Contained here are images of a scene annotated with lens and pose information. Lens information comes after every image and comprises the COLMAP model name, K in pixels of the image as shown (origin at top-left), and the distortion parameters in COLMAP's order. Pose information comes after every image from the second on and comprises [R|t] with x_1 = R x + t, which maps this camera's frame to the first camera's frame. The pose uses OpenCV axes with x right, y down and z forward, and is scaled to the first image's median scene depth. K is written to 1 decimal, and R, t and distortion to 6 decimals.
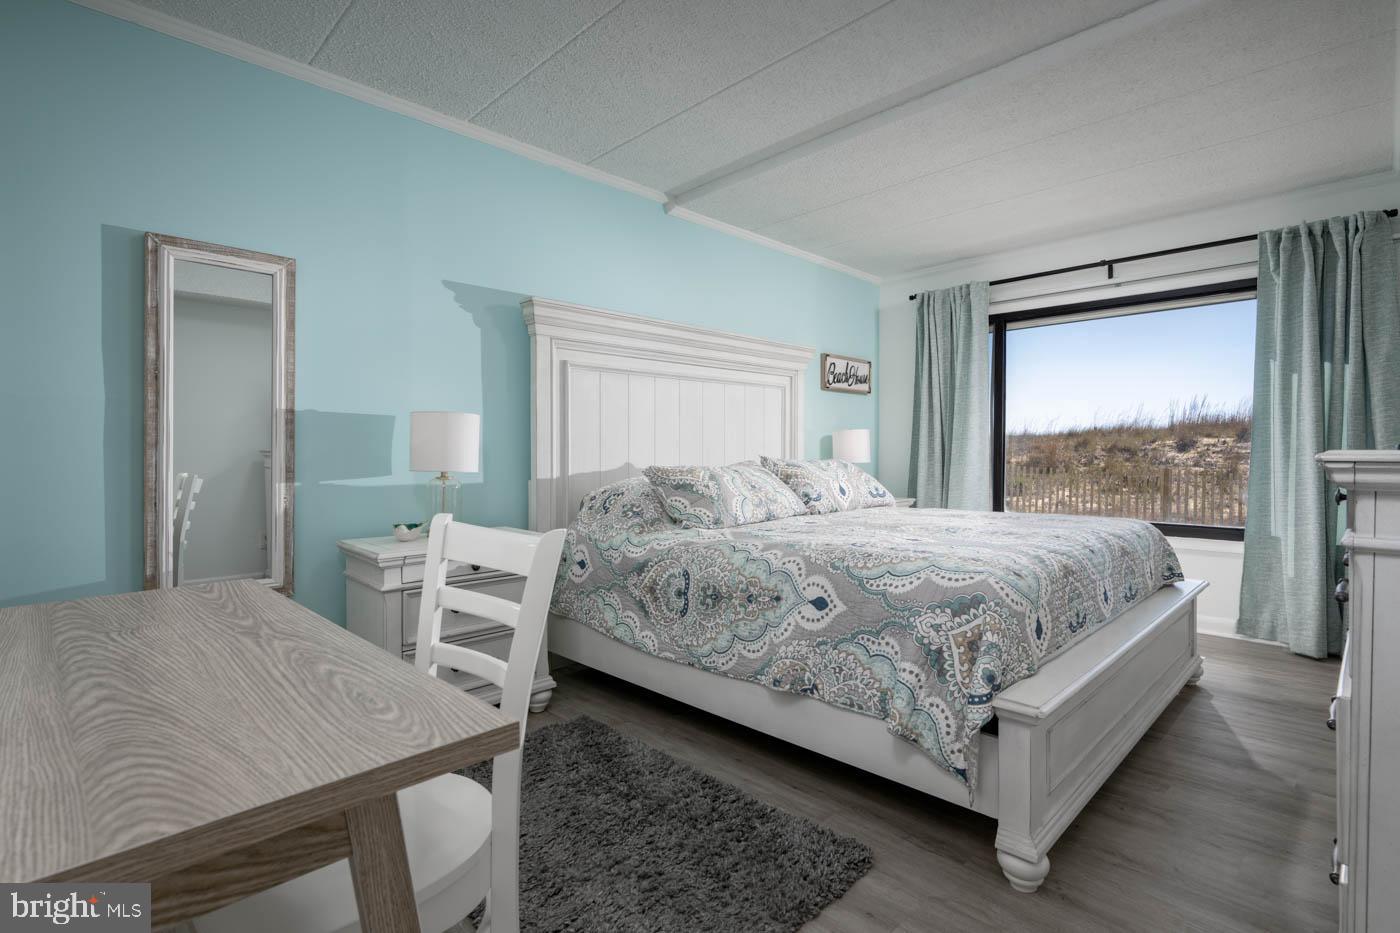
lens RADIAL K [[676.0, 0, 700.0], [0, 676.0, 466.5], [0, 0, 1]] dist [-0.000178, -0.000001]
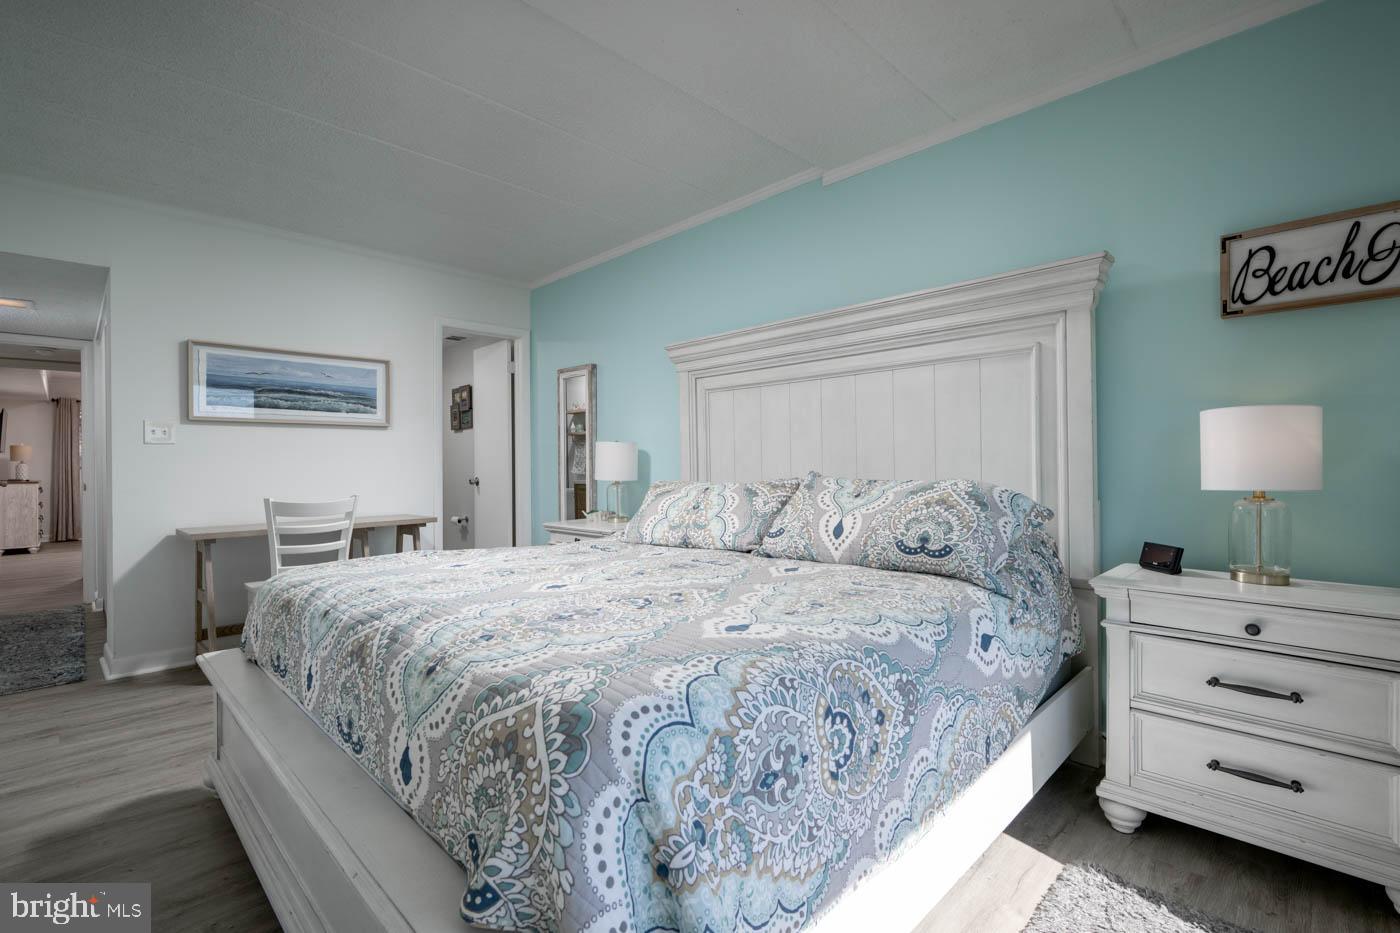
lens RADIAL K [[637.1, 0, 699.8], [0, 637.1, 459.1], [0, 0, 1]] dist [-0.000297, -0.000212]
pose [[0.004359, -0.001306, -0.999990, 0.586960], [-0.007874, 0.999968, -0.001340, -0.020236], [0.999959, 0.007880, 0.004349, 0.653275]]
